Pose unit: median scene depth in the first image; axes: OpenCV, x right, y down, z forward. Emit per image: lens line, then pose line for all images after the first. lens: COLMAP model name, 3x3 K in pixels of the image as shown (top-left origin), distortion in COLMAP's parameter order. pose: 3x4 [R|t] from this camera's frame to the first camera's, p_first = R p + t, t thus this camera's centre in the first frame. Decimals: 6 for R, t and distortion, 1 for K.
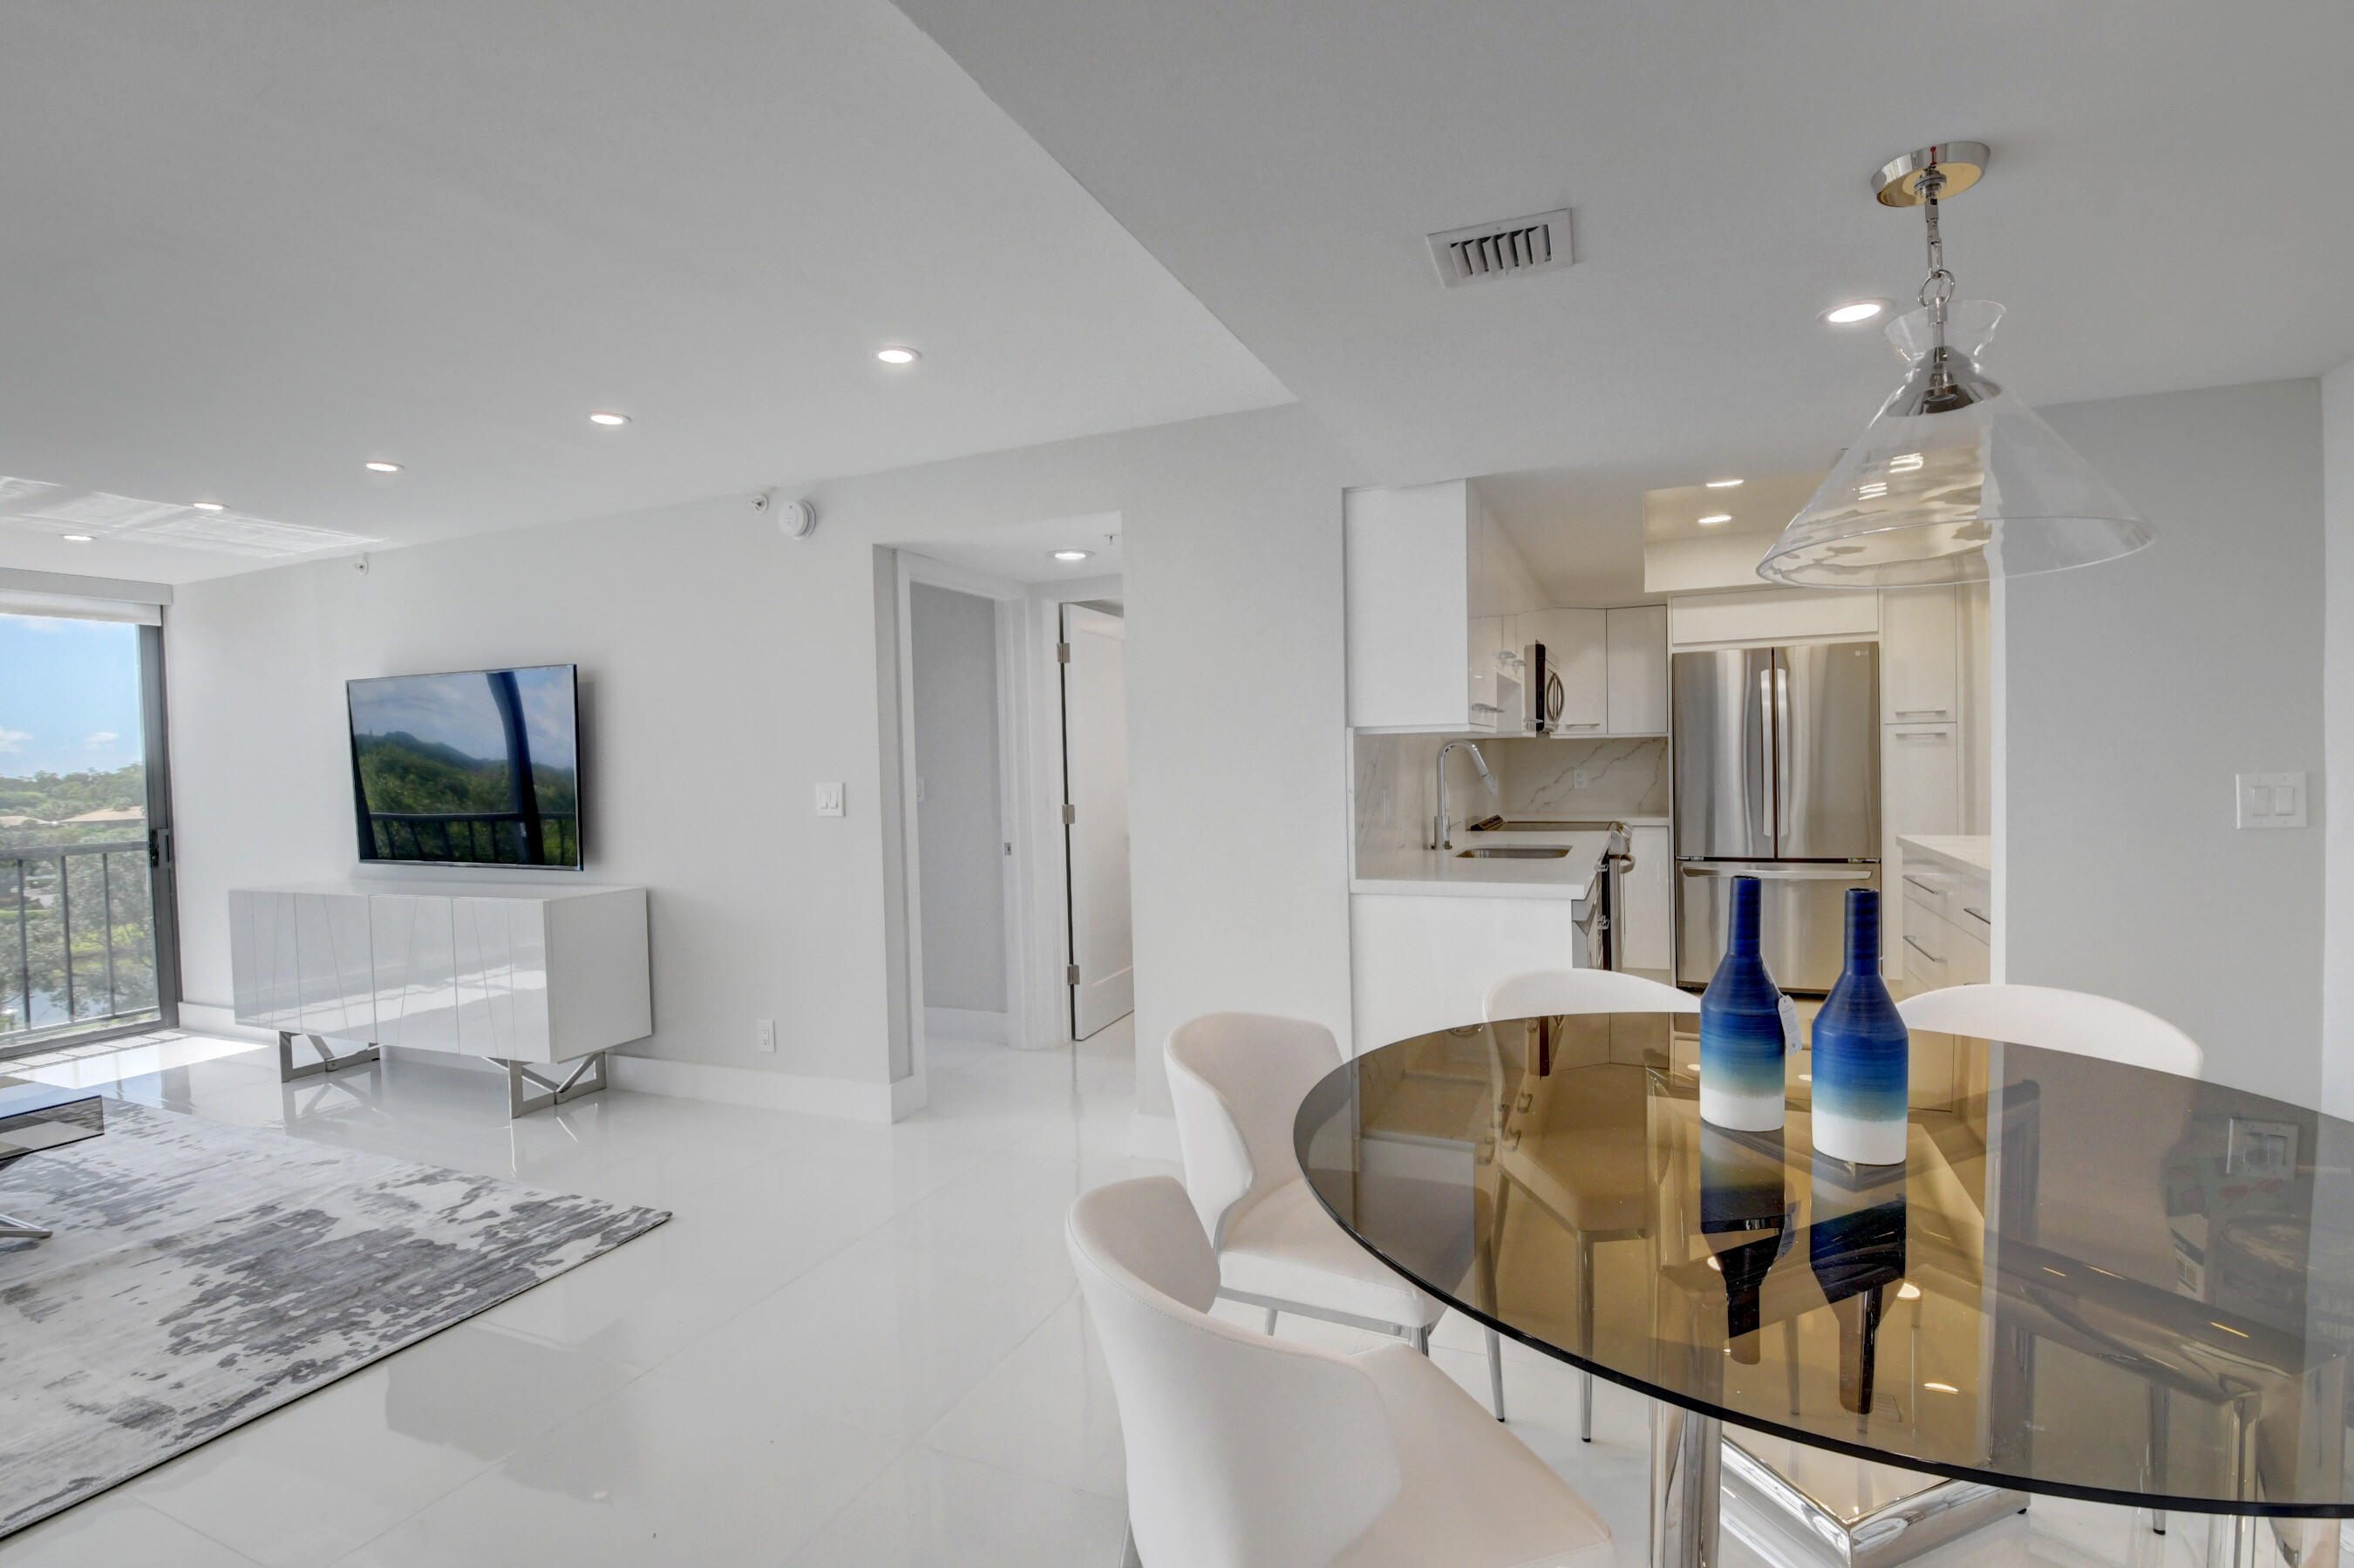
lens RADIAL K [[1100.2, 0, 1175.6], [0, 1100.2, 784.4], [0, 0, 1]] dist [0.000680, -0.018585]
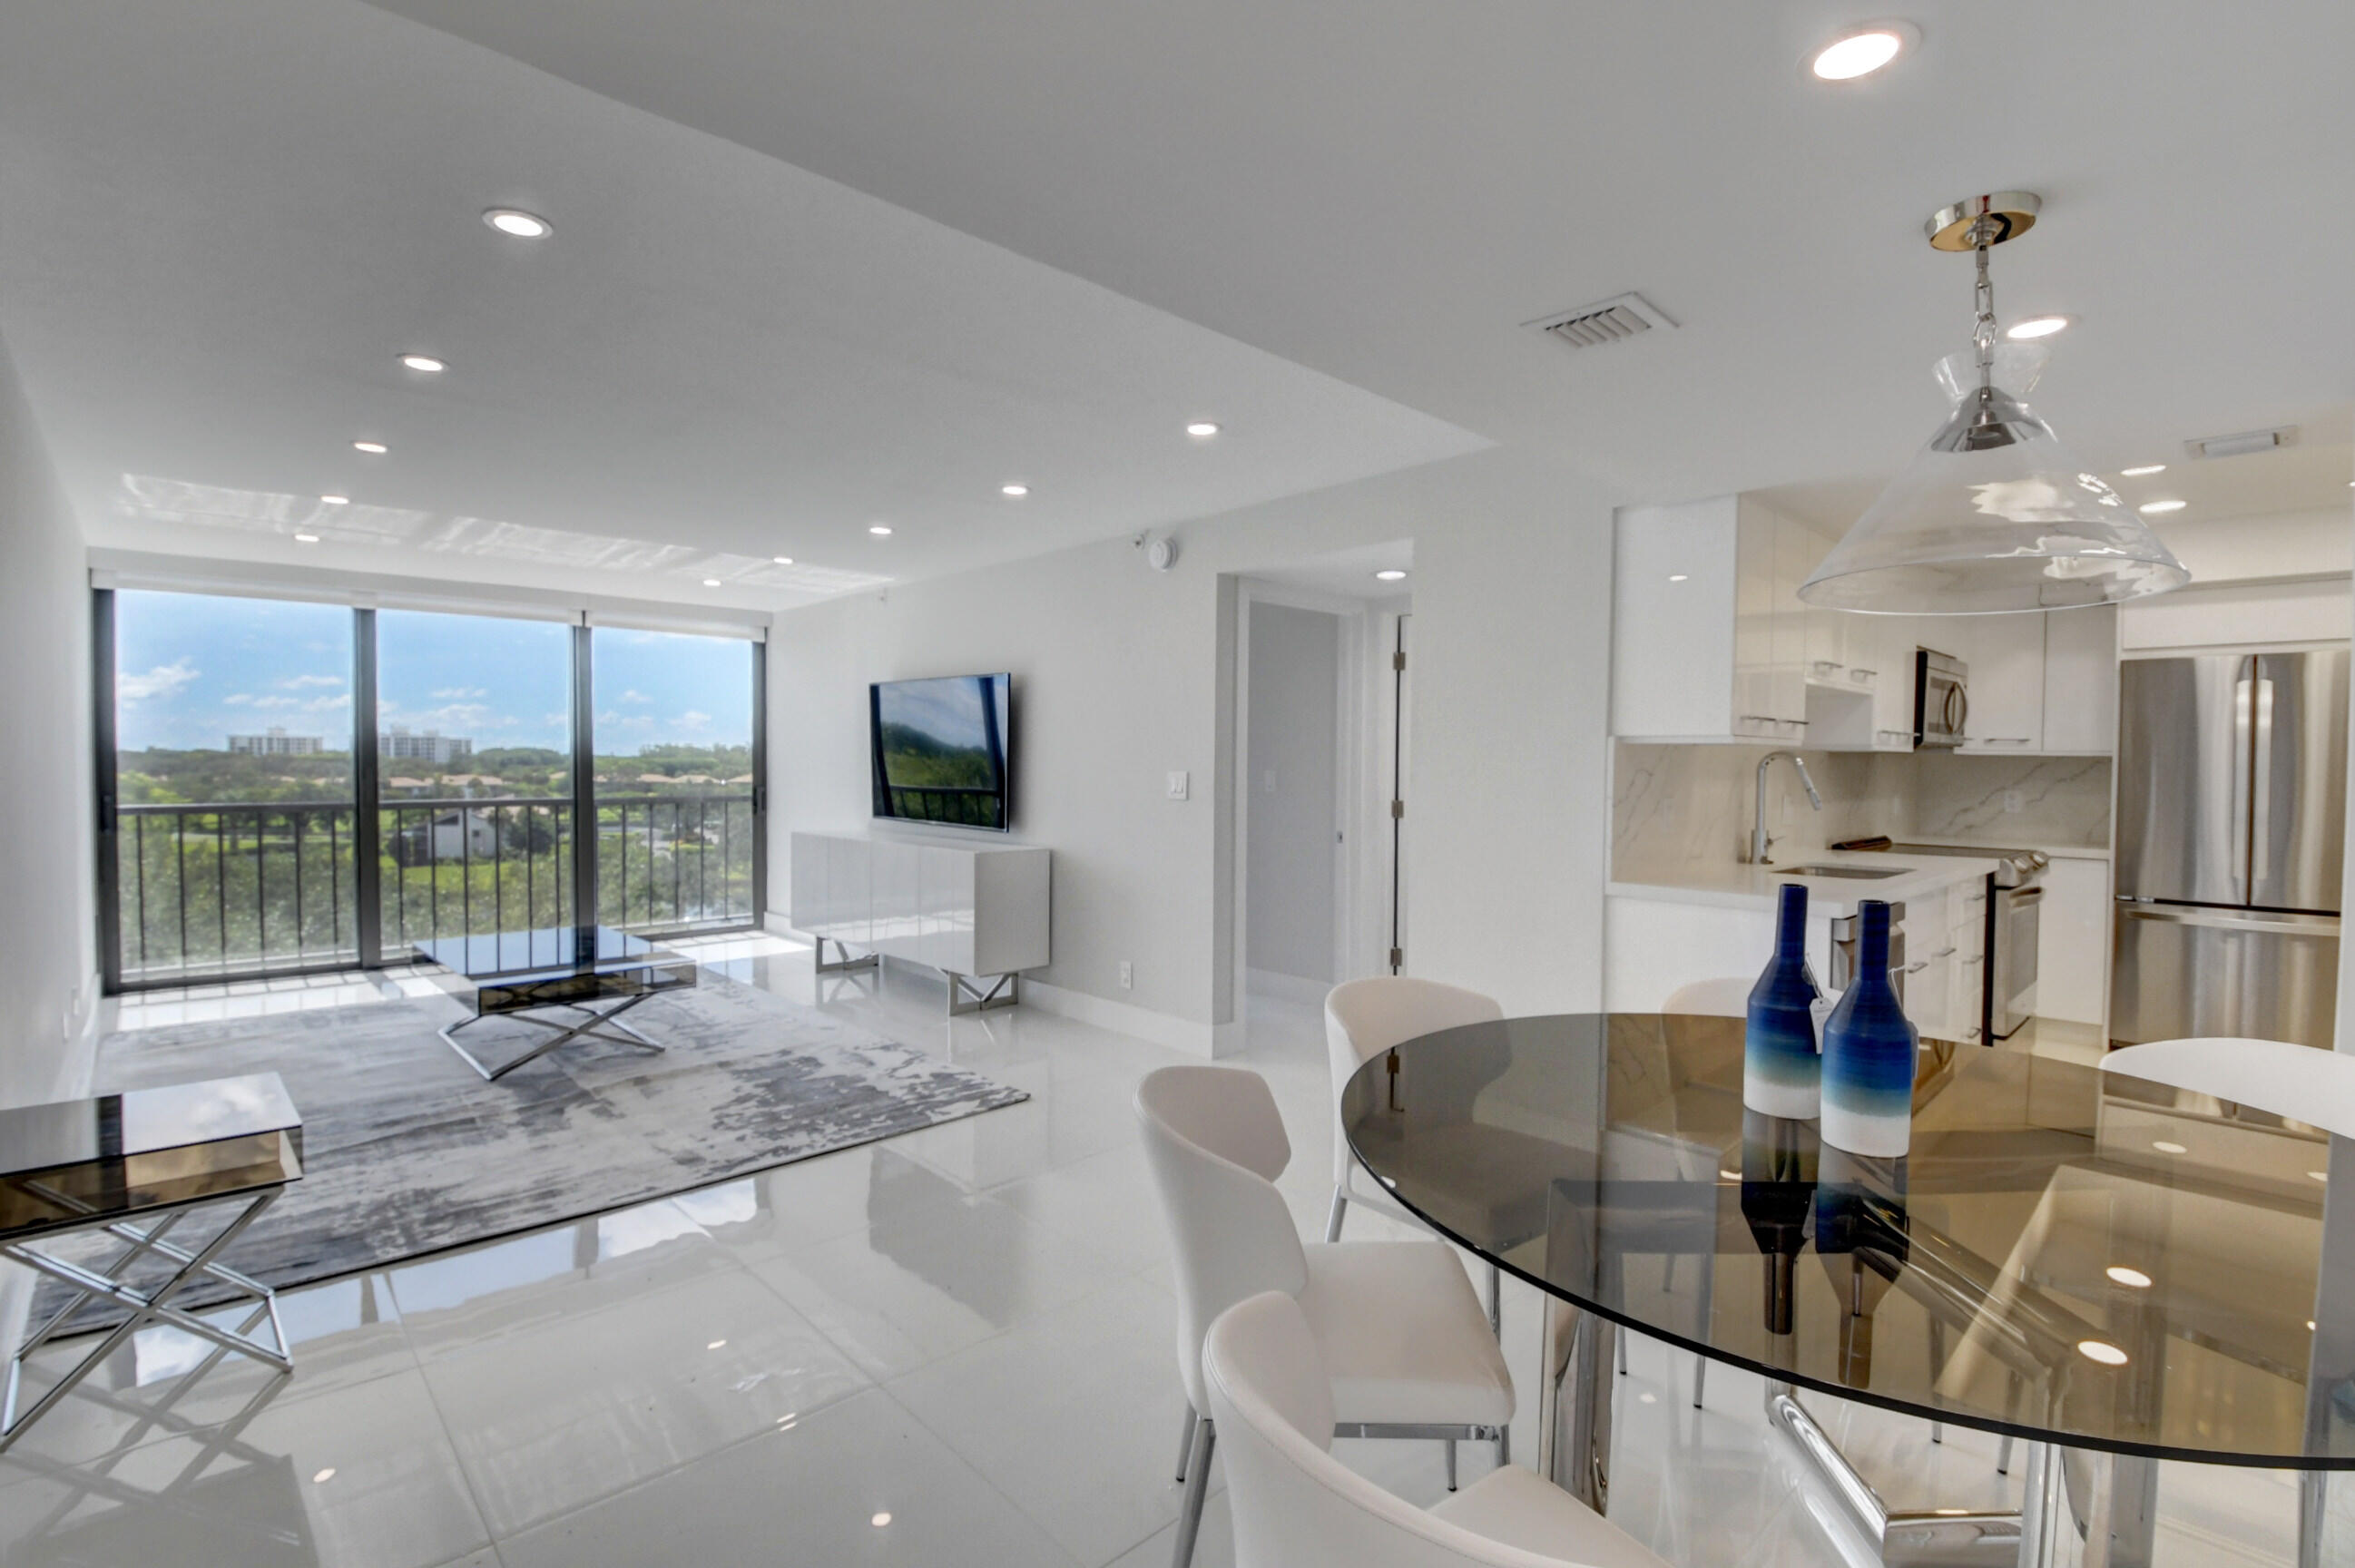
lens RADIAL K [[1063.0, 0, 1186.7], [0, 1063.0, 785.3], [0, 0, 1]] dist [0.001680, -0.018727]
pose [[0.921948, 0.042566, -0.384967, 0.132053], [-0.041198, 0.999081, 0.011805, -0.000457], [0.385116, 0.004976, 0.922855, -0.070973]]
